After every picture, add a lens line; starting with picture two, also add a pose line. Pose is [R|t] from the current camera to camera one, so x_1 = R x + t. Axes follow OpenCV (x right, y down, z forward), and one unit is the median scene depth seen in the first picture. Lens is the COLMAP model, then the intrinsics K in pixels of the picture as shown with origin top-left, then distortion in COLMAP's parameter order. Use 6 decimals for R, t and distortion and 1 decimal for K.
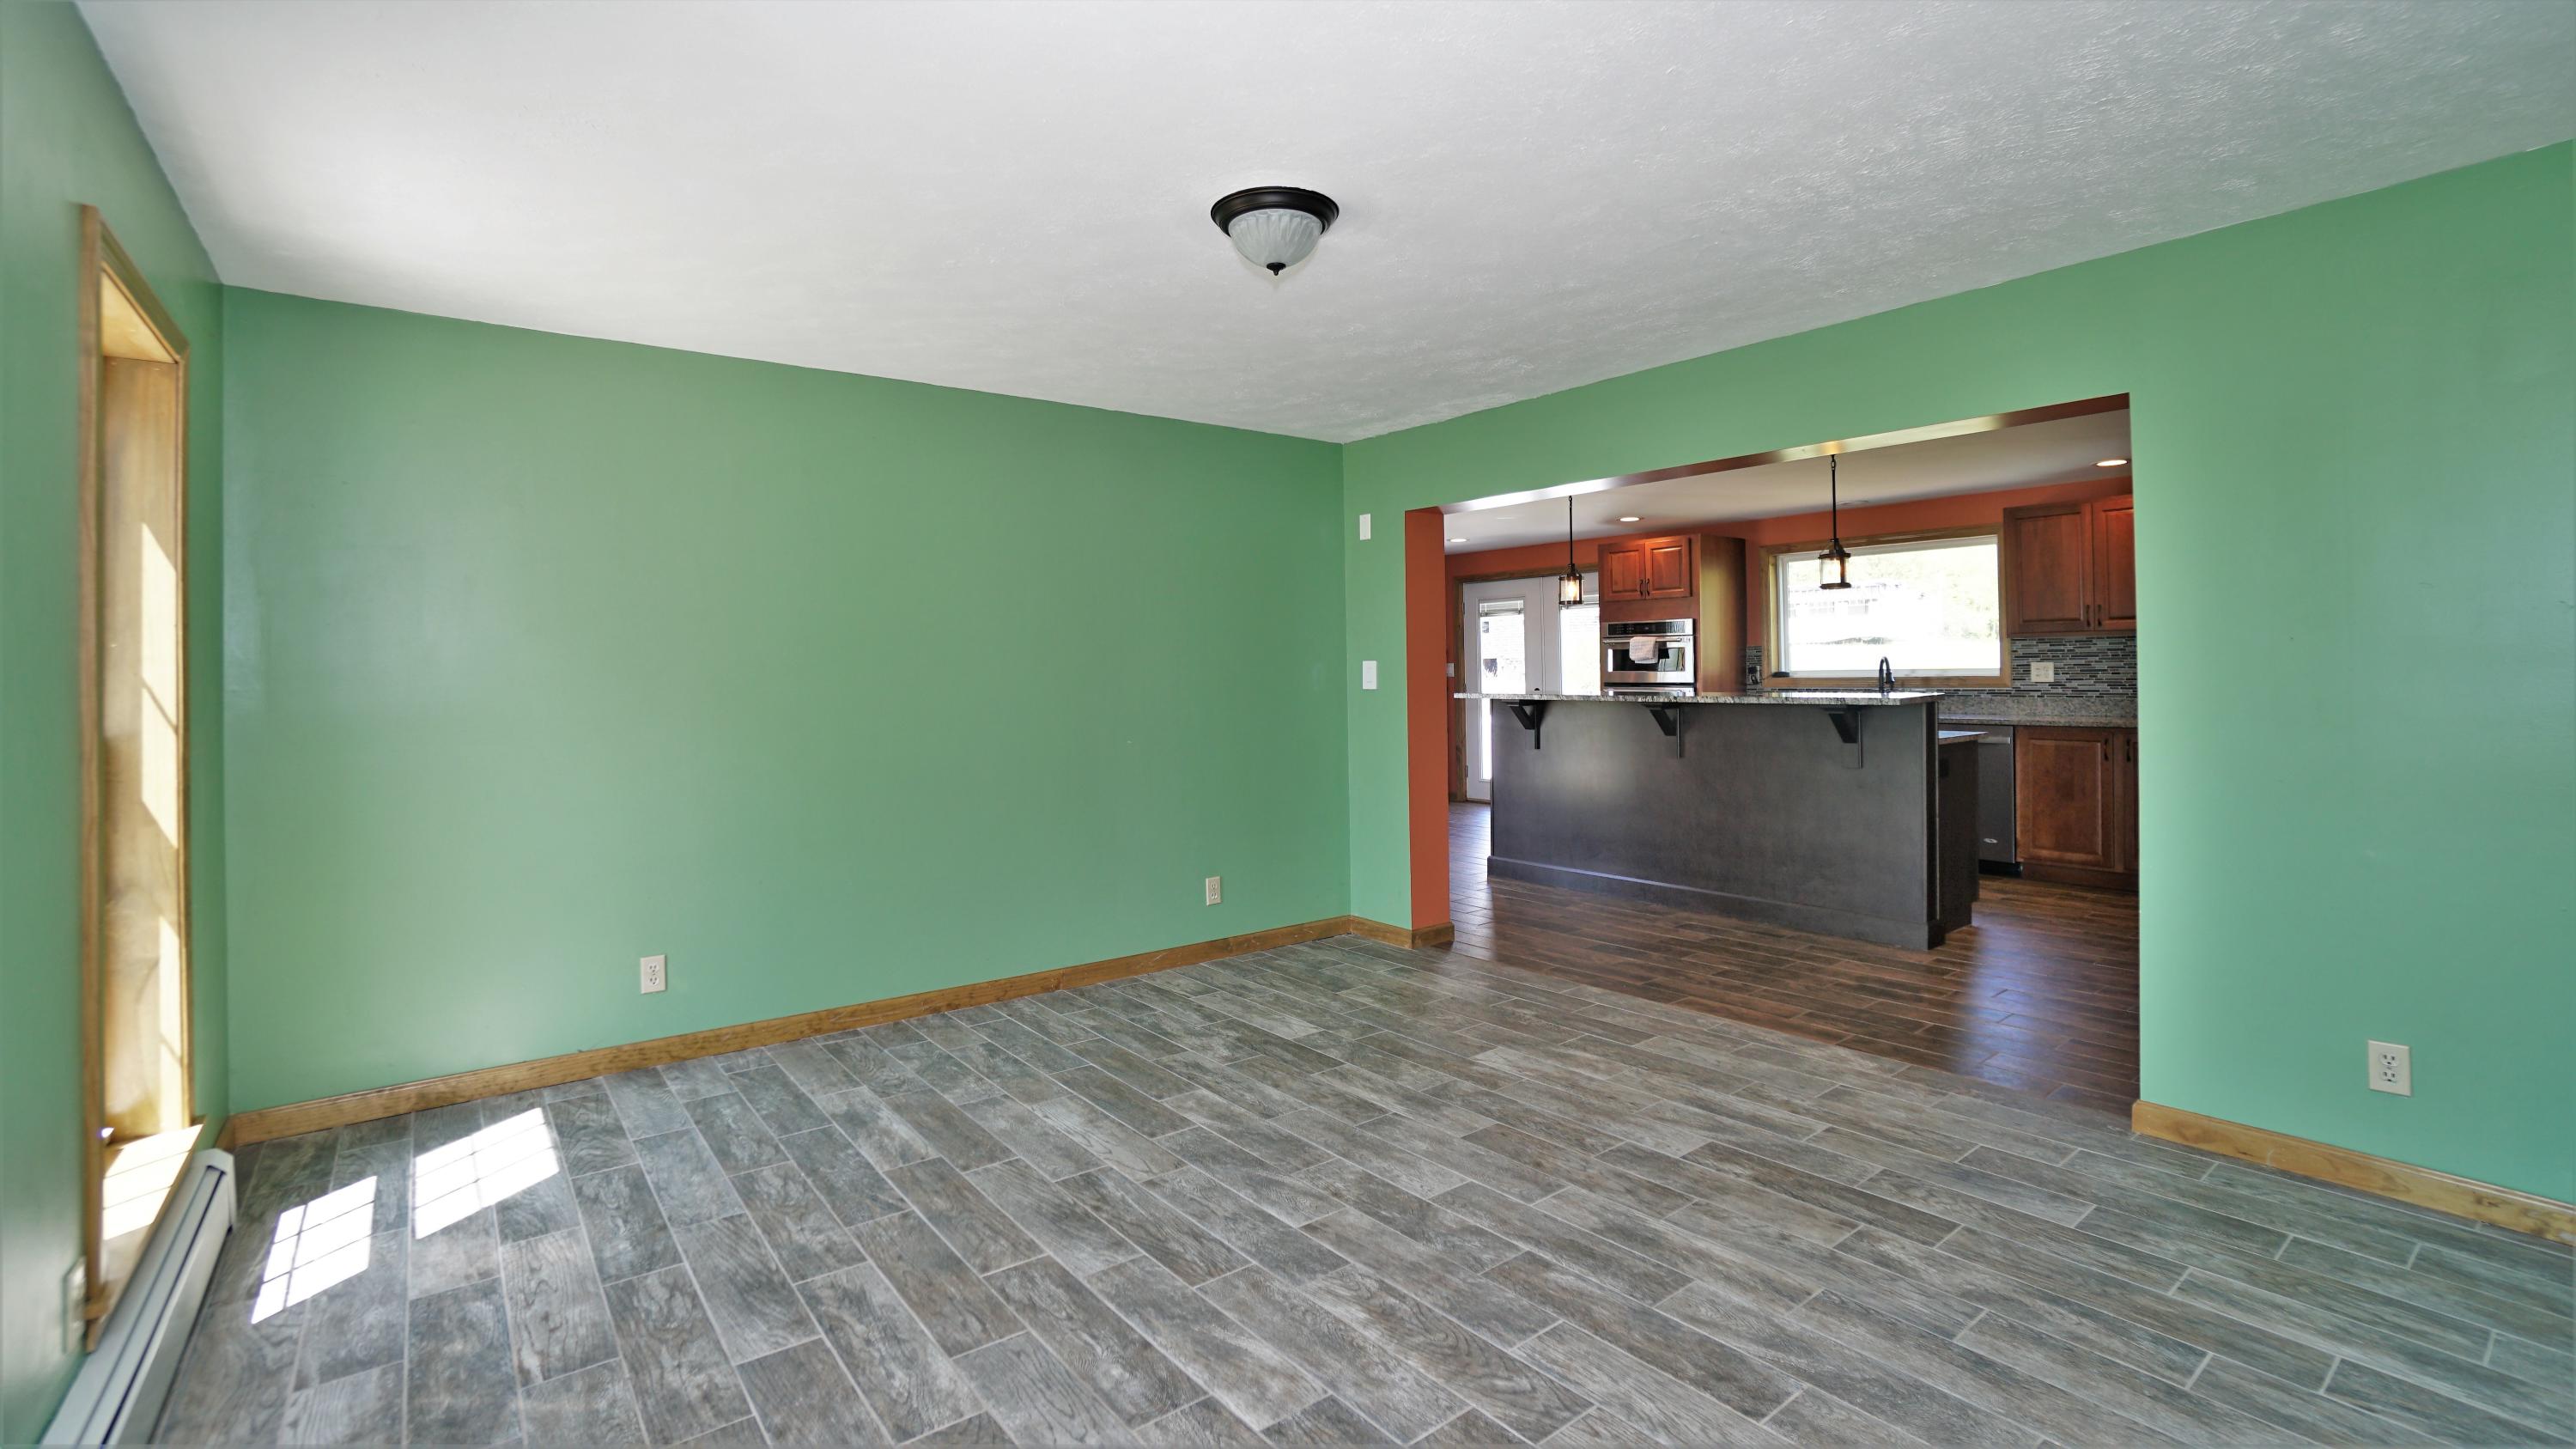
lens RADIAL K [[1149.0, 0, 1276.0], [0, 1149.0, 654.8], [0, 0, 1]] dist [-0.044330, 0.001245]
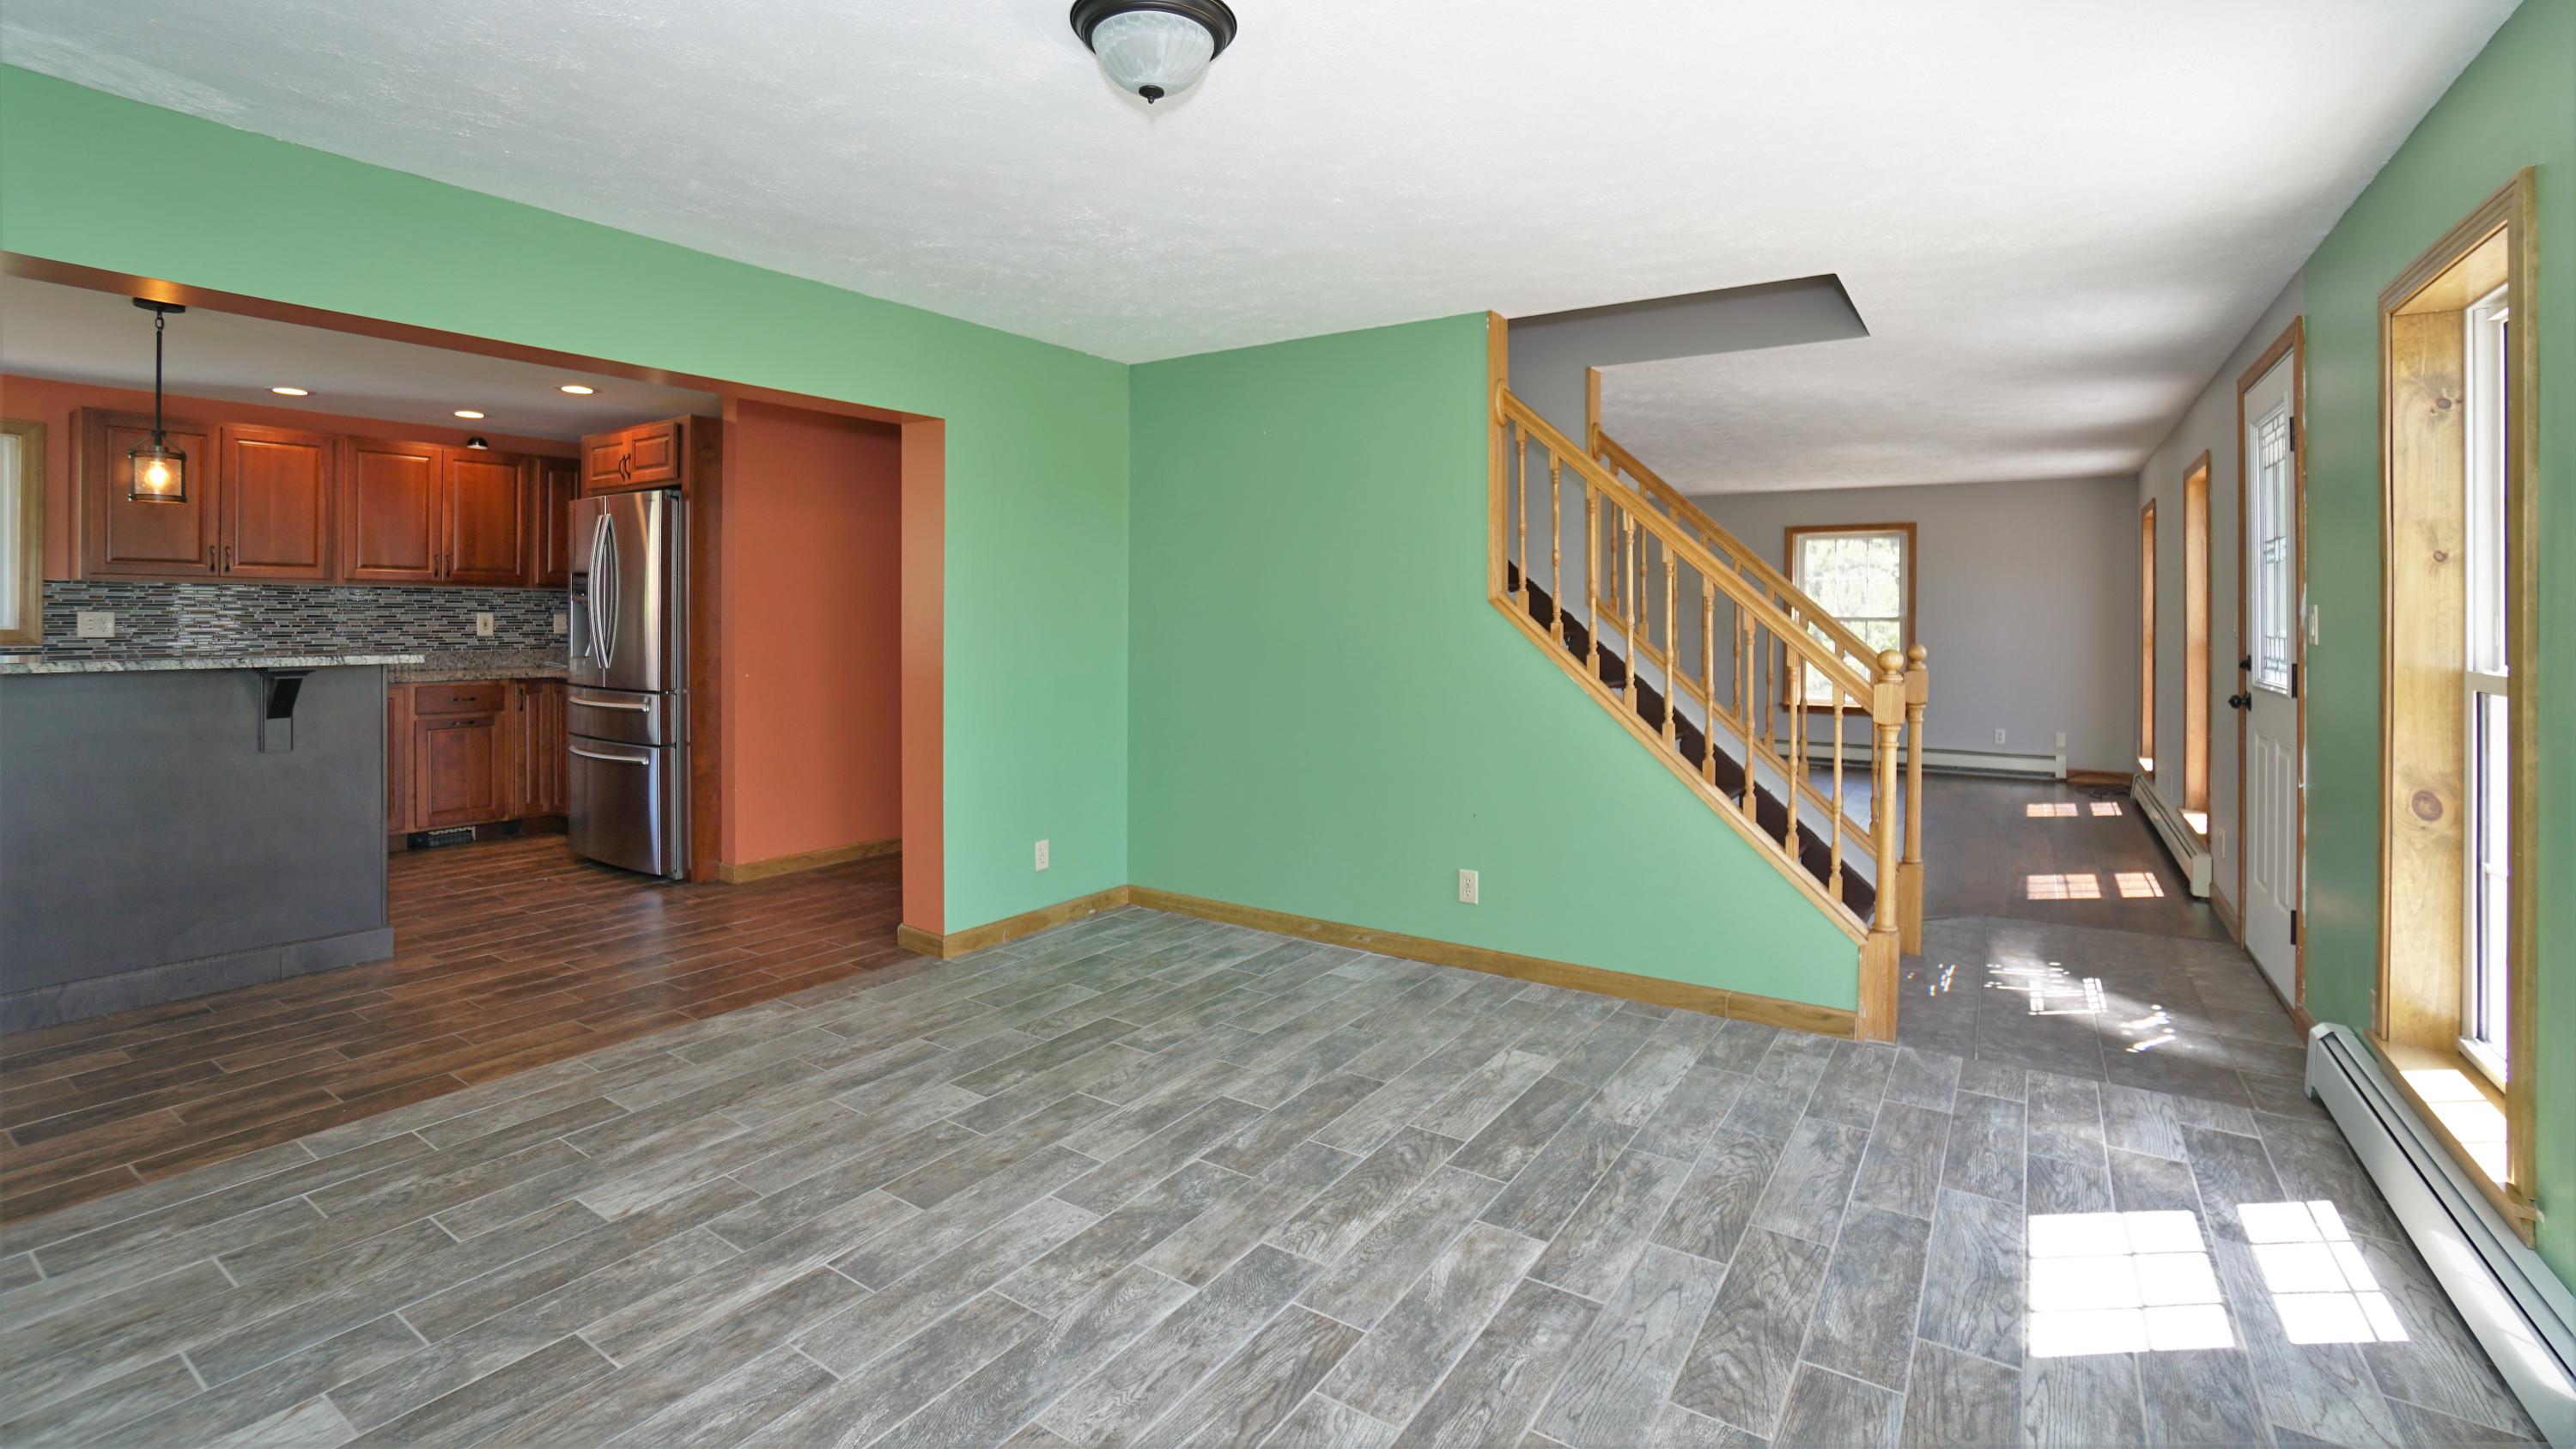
lens RADIAL K [[1149.0, 0, 1276.0], [0, 1149.0, 654.8], [0, 0, 1]] dist [-0.044330, 0.001245]
pose [[-0.331413, -0.018045, 0.943313, -0.600587], [-0.017948, 0.999757, 0.012819, 0.023807], [-0.943315, -0.012682, -0.331656, 0.955838]]
